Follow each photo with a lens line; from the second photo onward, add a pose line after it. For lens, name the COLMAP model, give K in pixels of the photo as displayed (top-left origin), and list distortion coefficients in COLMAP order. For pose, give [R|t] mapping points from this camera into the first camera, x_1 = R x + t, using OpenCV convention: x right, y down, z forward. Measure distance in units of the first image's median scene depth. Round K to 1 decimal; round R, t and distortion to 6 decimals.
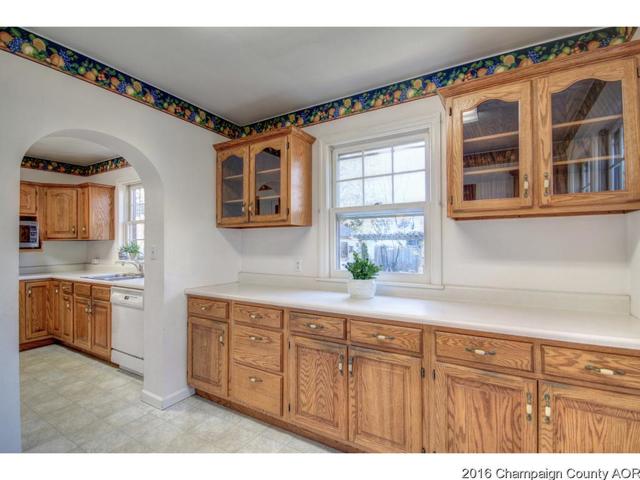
lens RADIAL K [[301.6, 0, 320.6], [0, 301.6, 242.3], [0, 0, 1]] dist [0.001164, -0.000541]
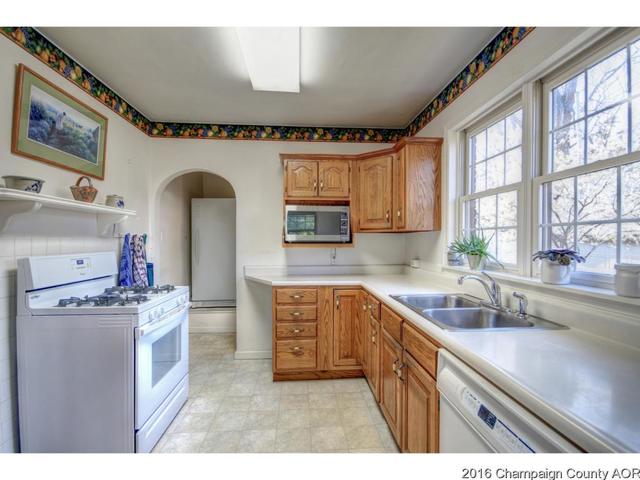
lens RADIAL K [[301.6, 0, 322.0], [0, 301.6, 240.3], [0, 0, 1]] dist [0.001164, -0.000541]
pose [[0.577510, 0.013895, -0.816265, -0.349692], [-0.002526, 0.999881, 0.015234, 0.003020], [0.816379, -0.006736, 0.577477, 0.488845]]
